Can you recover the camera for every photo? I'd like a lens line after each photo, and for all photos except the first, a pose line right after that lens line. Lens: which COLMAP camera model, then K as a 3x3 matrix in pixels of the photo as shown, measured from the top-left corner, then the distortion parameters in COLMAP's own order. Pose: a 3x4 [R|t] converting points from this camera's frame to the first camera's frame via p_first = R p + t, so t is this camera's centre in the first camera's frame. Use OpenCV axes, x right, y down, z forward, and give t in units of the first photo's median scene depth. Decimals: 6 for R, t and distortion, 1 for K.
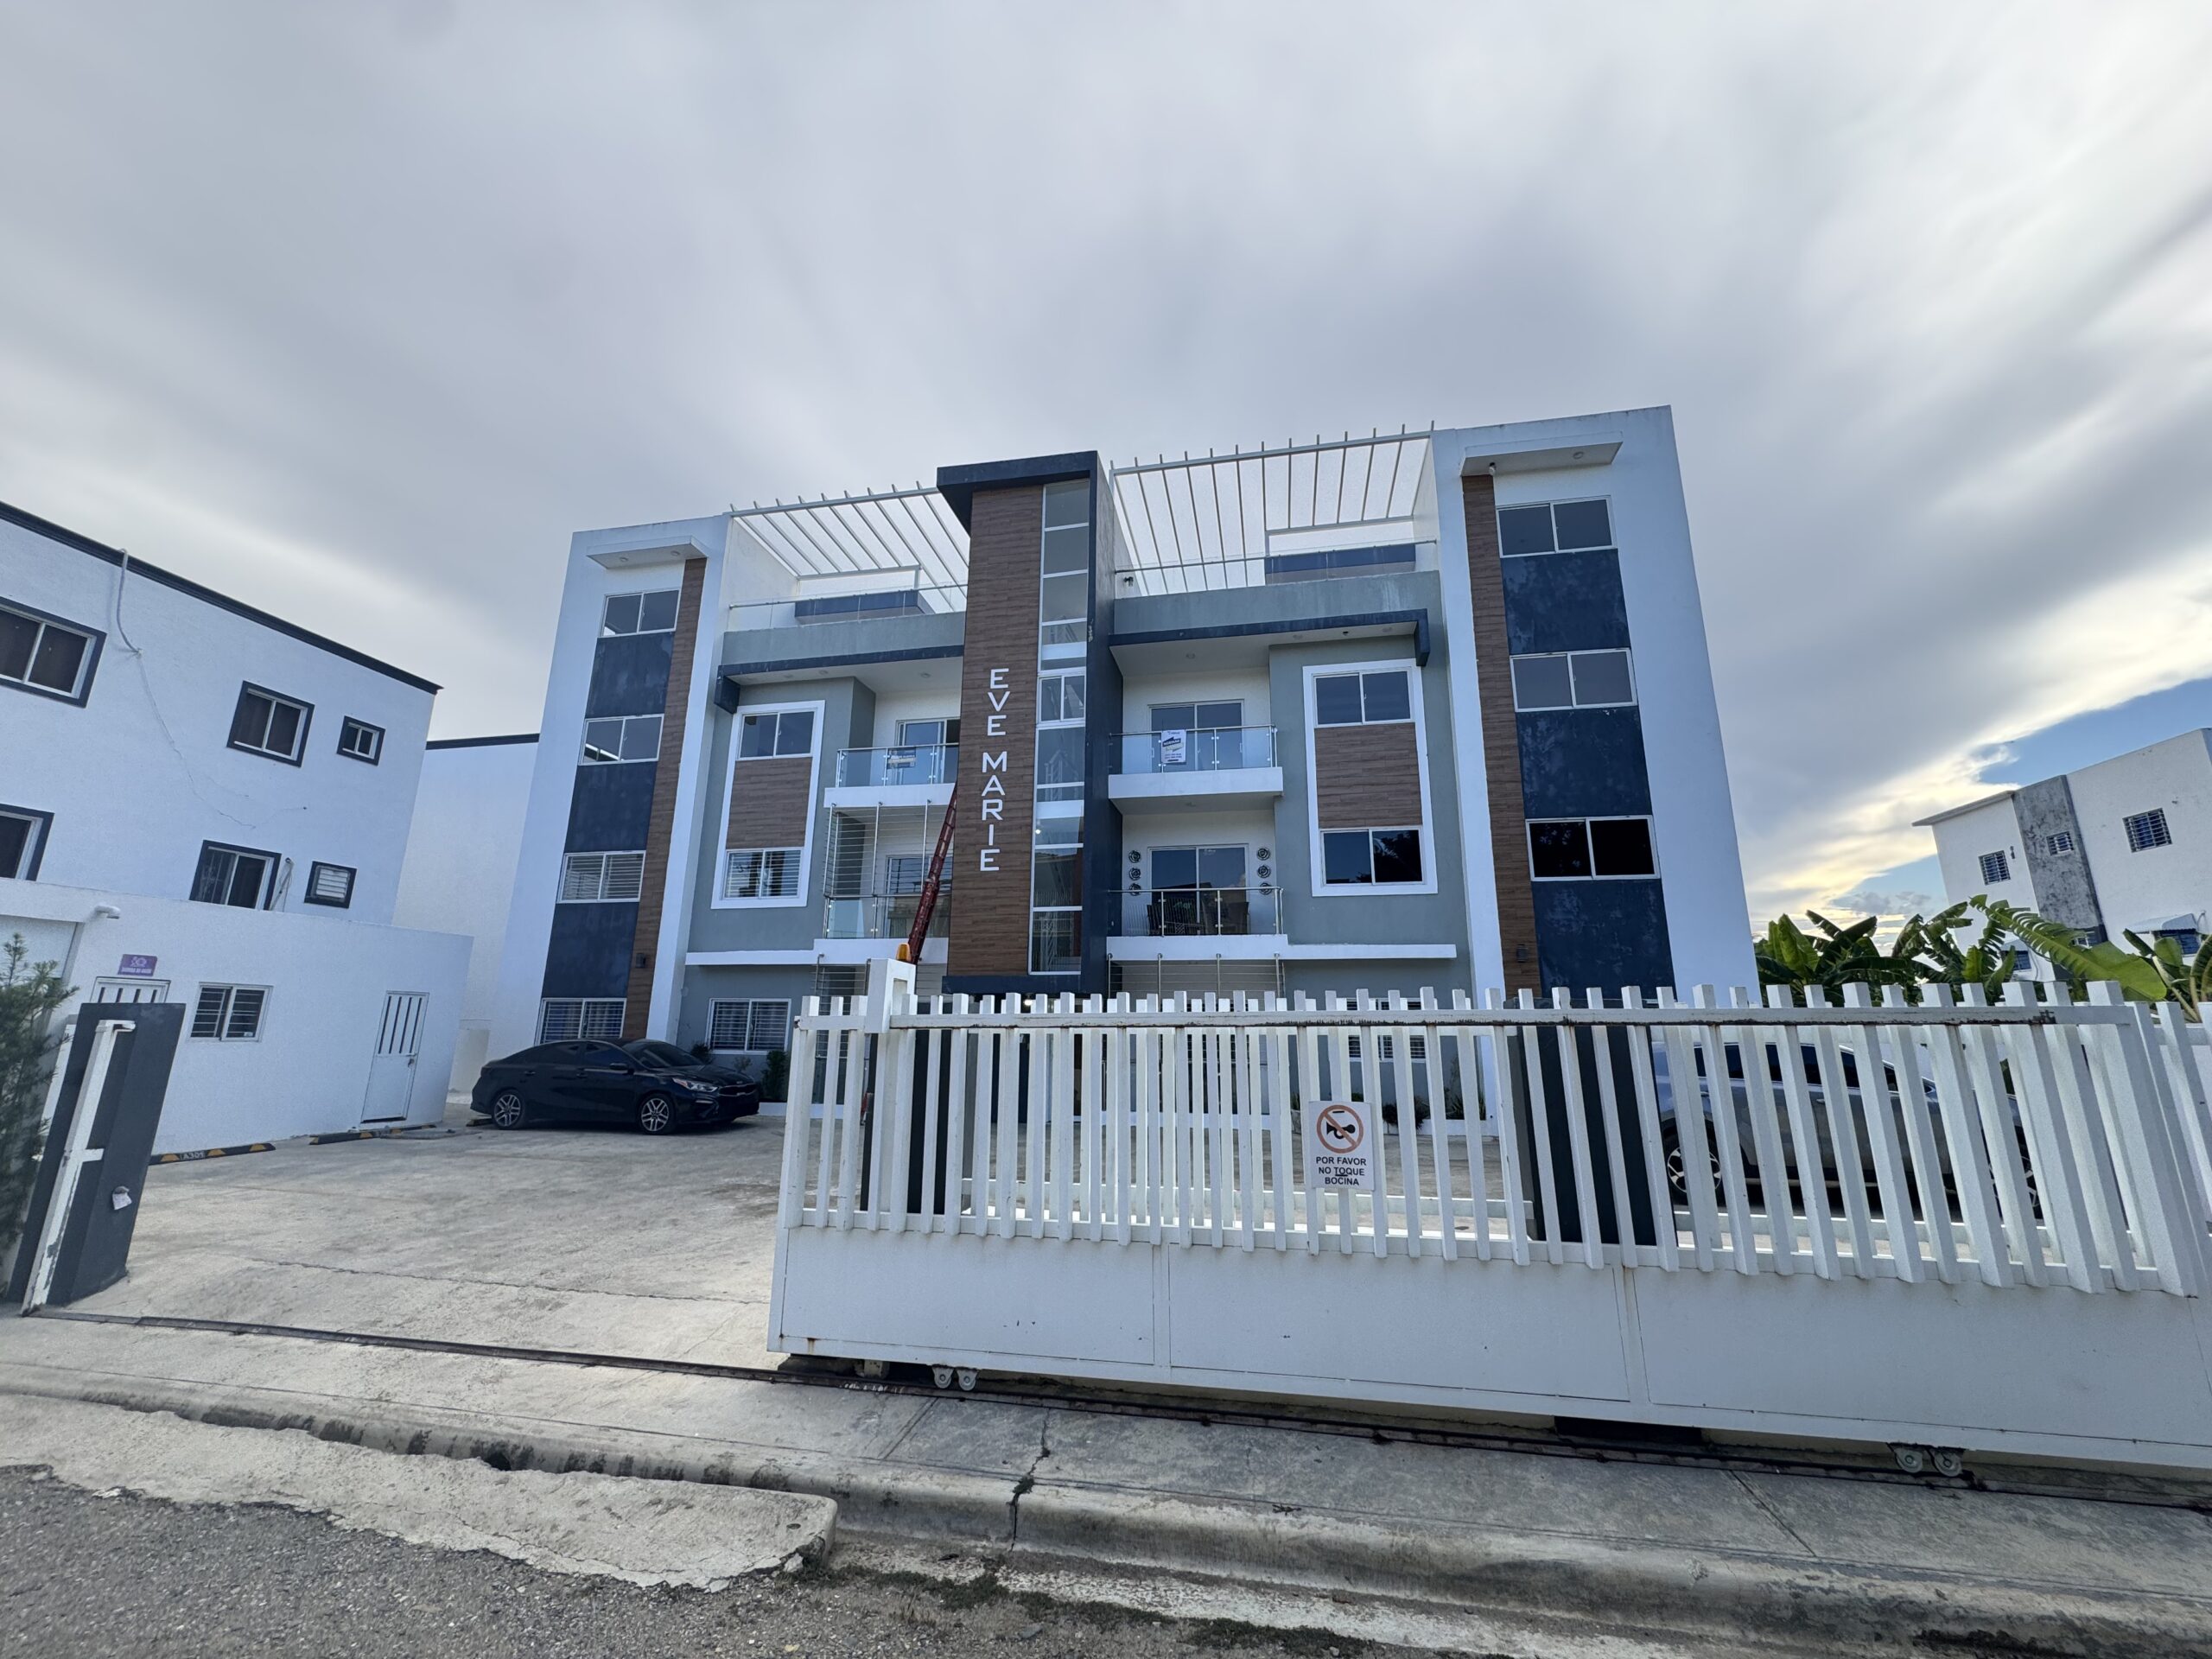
lens RADIAL K [[880.1, 0, 1104.4], [0, 880.1, 828.6], [0, 0, 1]] dist [-0.002300, -0.000033]
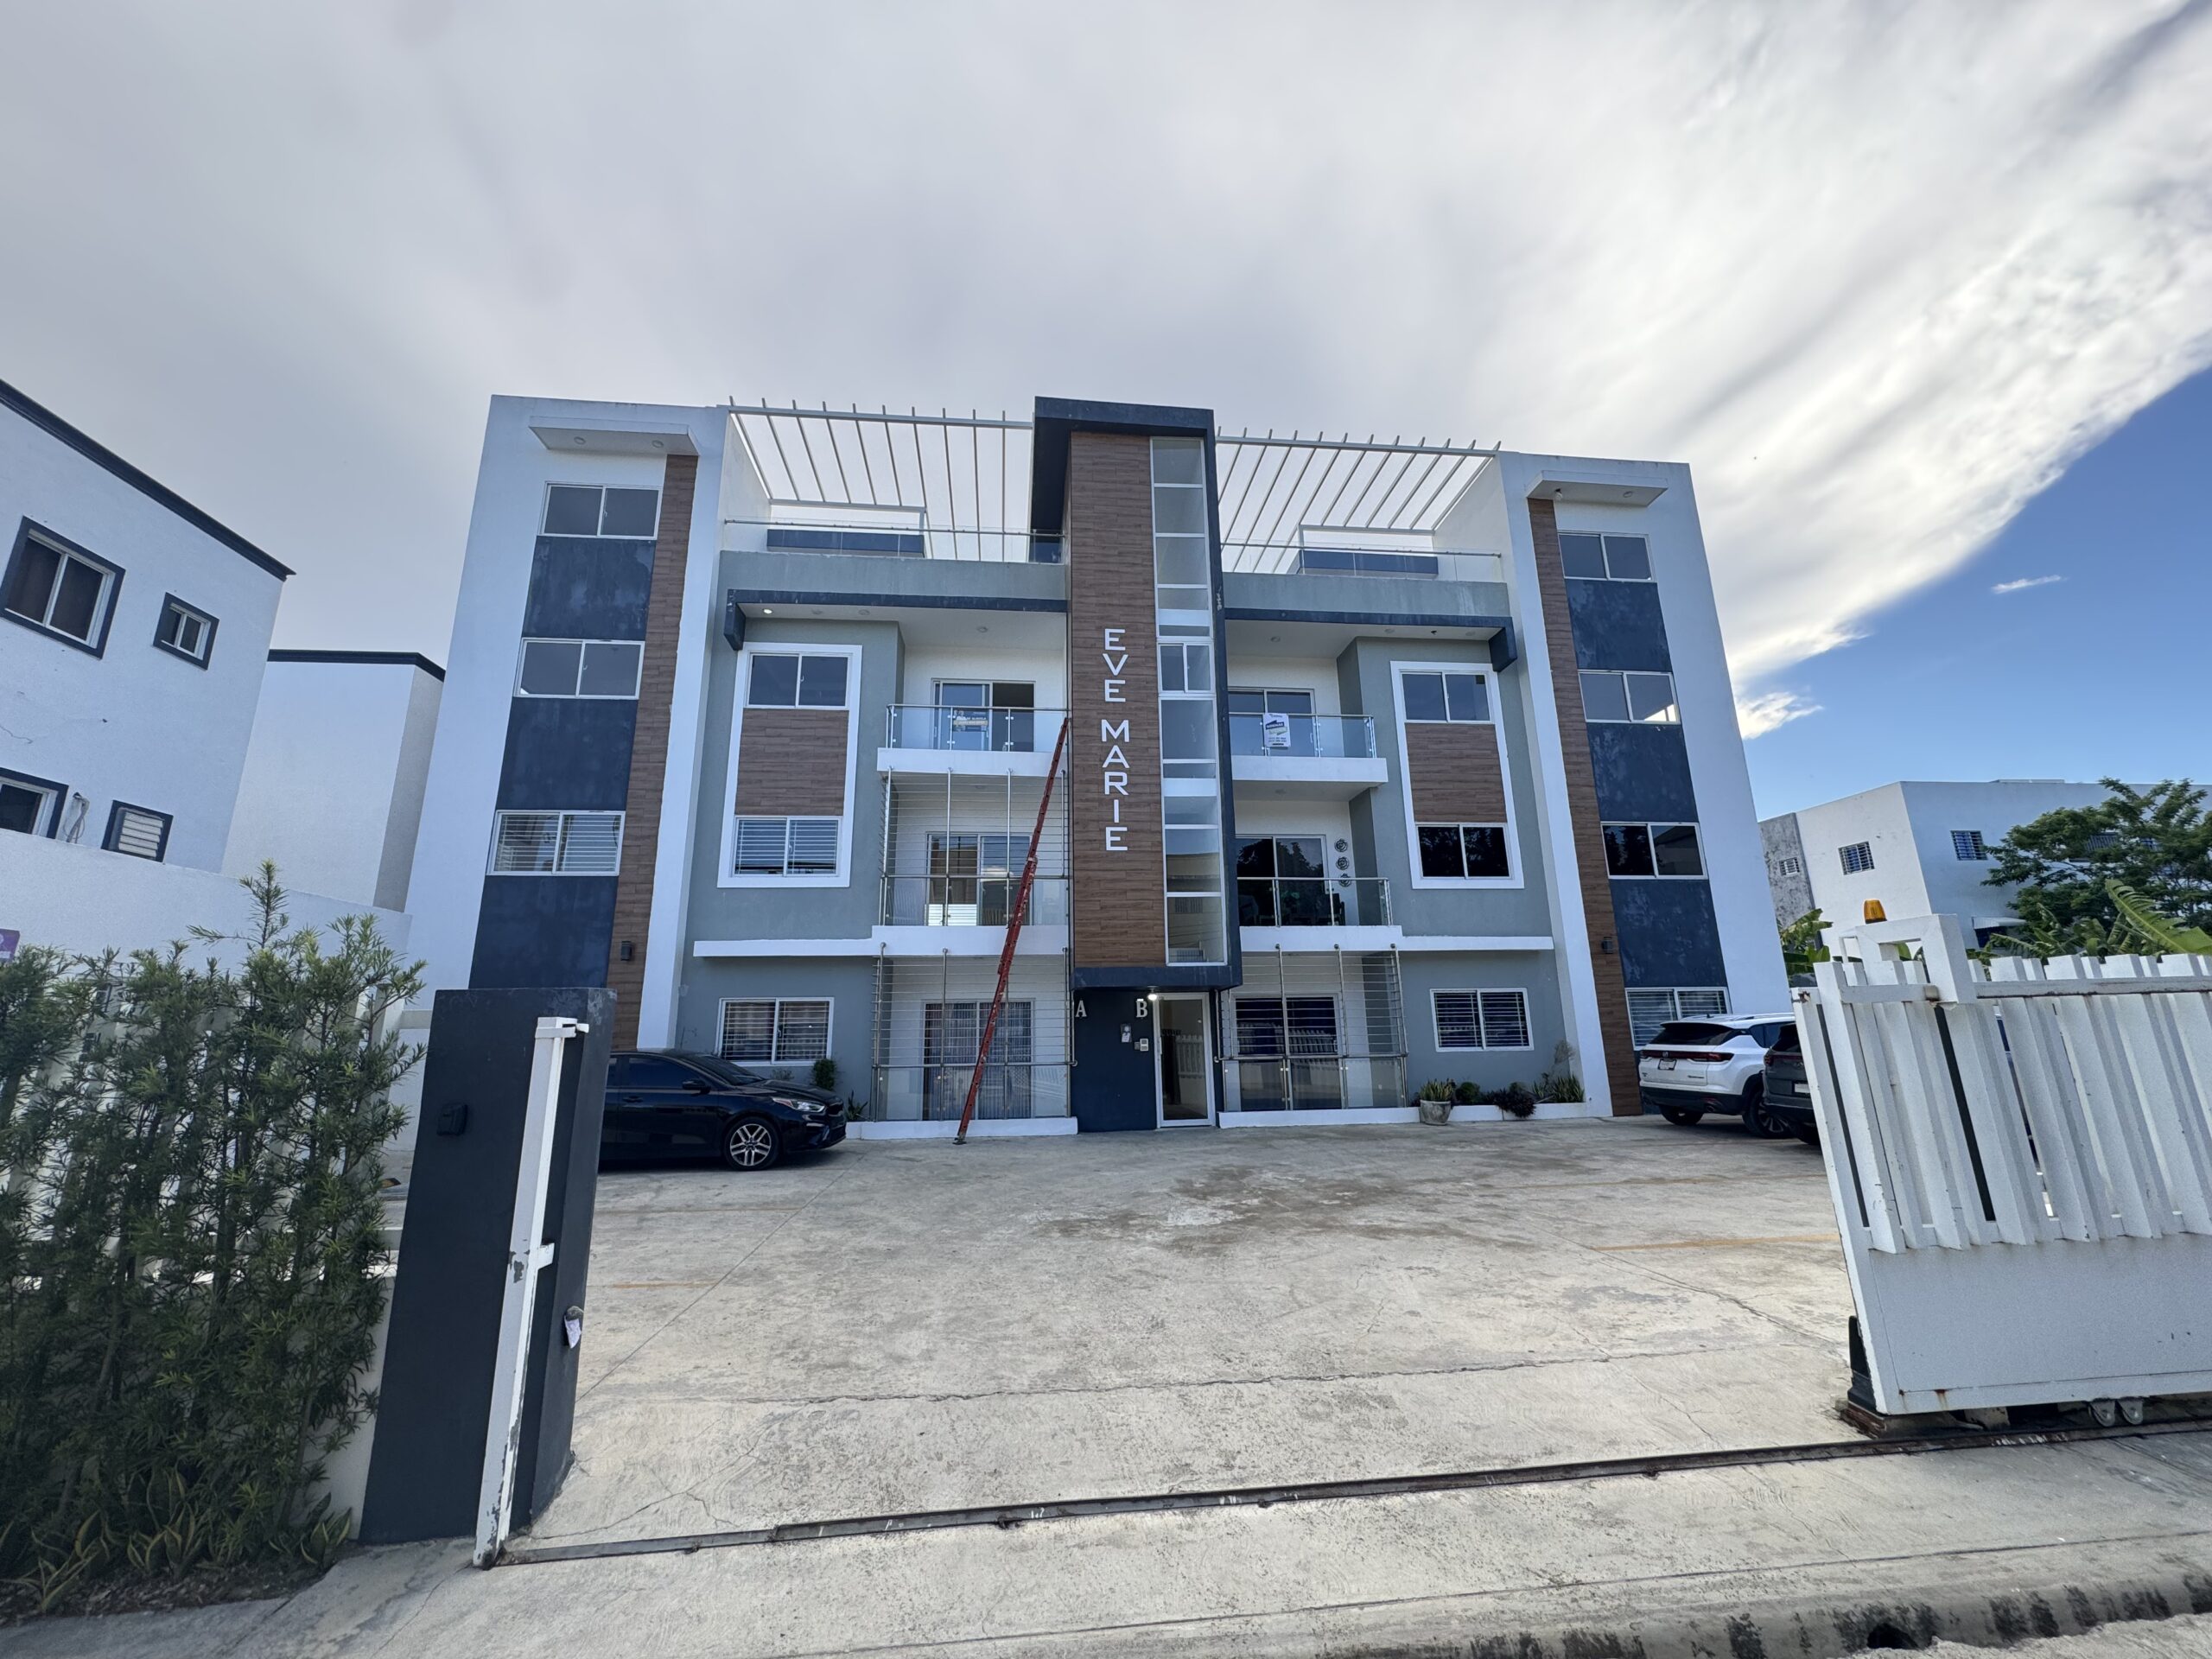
lens RADIAL K [[880.1, 0, 1104.4], [0, 880.1, 828.6], [0, 0, 1]] dist [-0.002300, -0.000033]
pose [[0.954740, 0.045372, 0.293961, -0.382171], [-0.043808, 0.998969, -0.011907, 0.034440], [-0.294198, -0.001510, 0.955743, 0.136813]]
